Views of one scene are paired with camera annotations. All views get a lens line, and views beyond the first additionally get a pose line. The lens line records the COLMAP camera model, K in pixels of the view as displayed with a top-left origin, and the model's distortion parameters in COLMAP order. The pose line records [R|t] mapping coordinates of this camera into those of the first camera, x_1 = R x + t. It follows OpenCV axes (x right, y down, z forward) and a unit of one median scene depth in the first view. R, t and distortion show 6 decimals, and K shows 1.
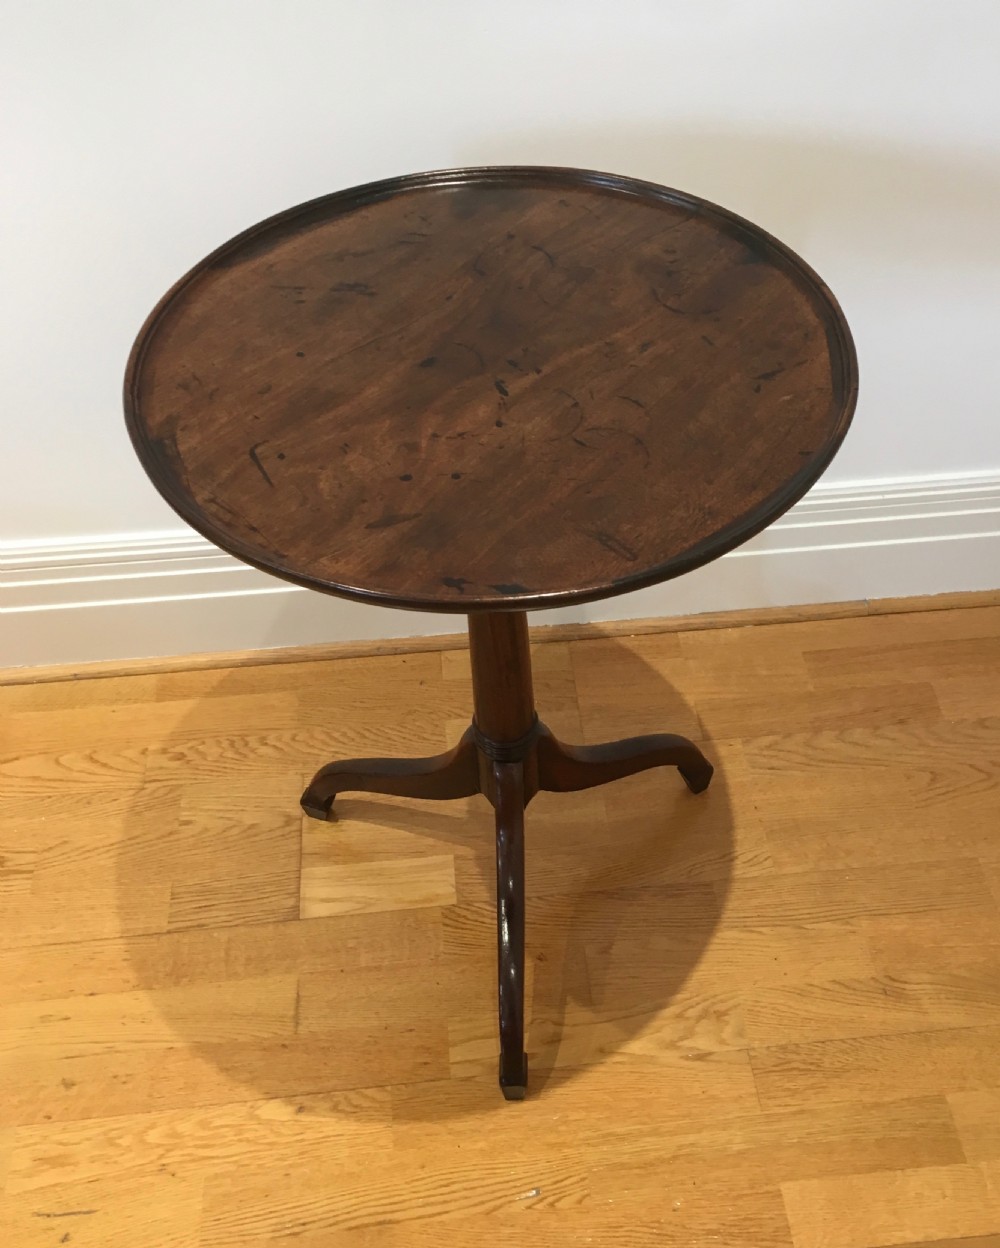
lens RADIAL K [[1296.6, 0, 549.4], [0, 1296.6, 612.5], [0, 0, 1]] dist [0.053117, 0.000000]
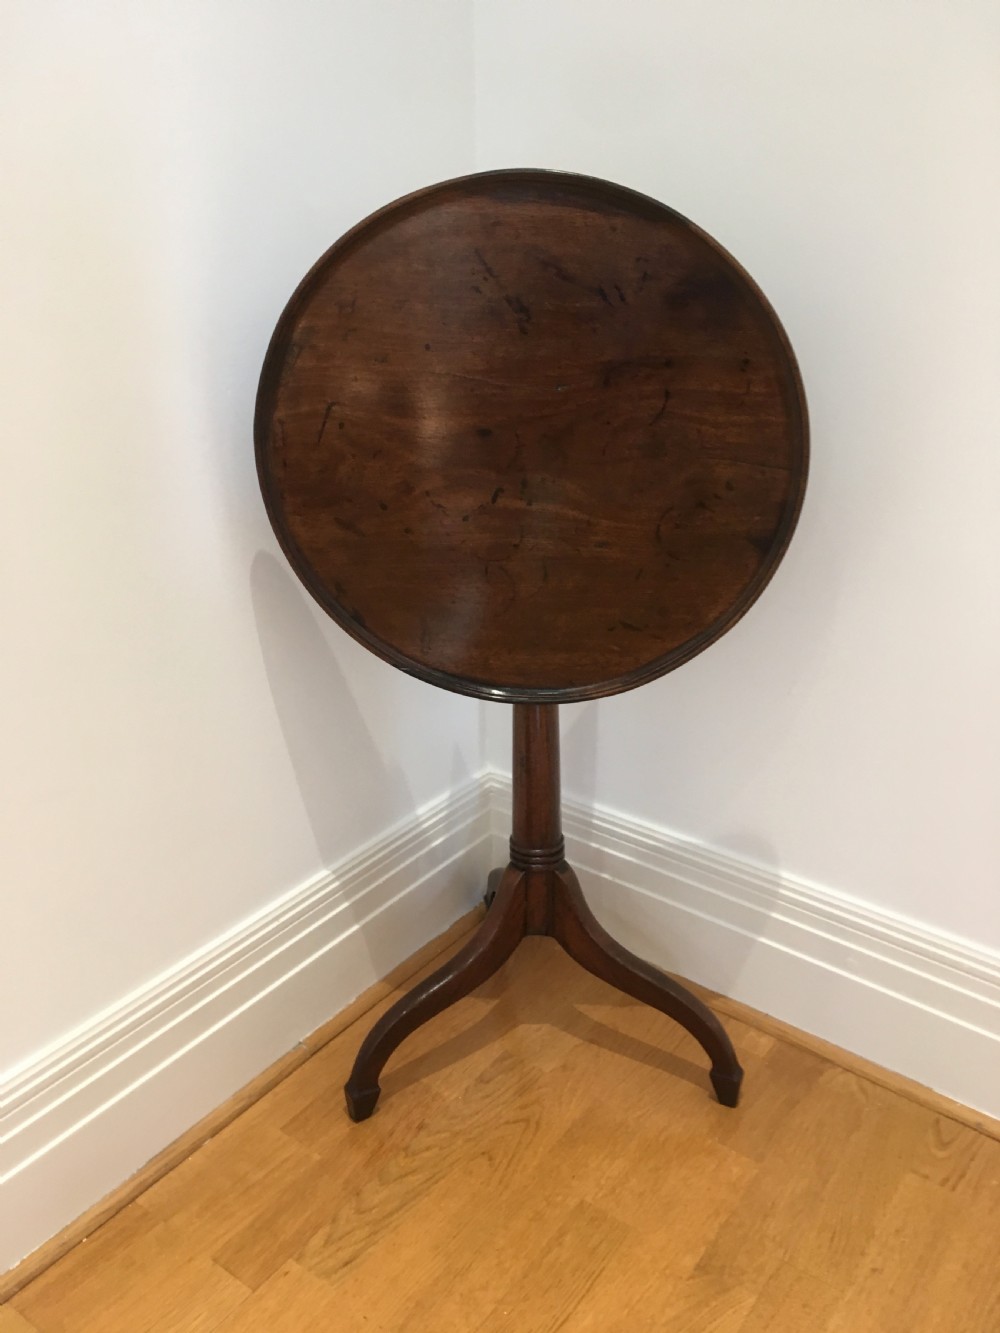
lens RADIAL K [[1140.9, 0, 503.5], [0, 1140.9, 652.7], [0, 0, 1]] dist [0.060837, -0.075077]
pose [[0.676479, -0.283947, 0.679522, -0.160153], [0.540187, 0.818459, -0.195764, 0.001646], [-0.500574, 0.499499, 0.707054, 0.276053]]
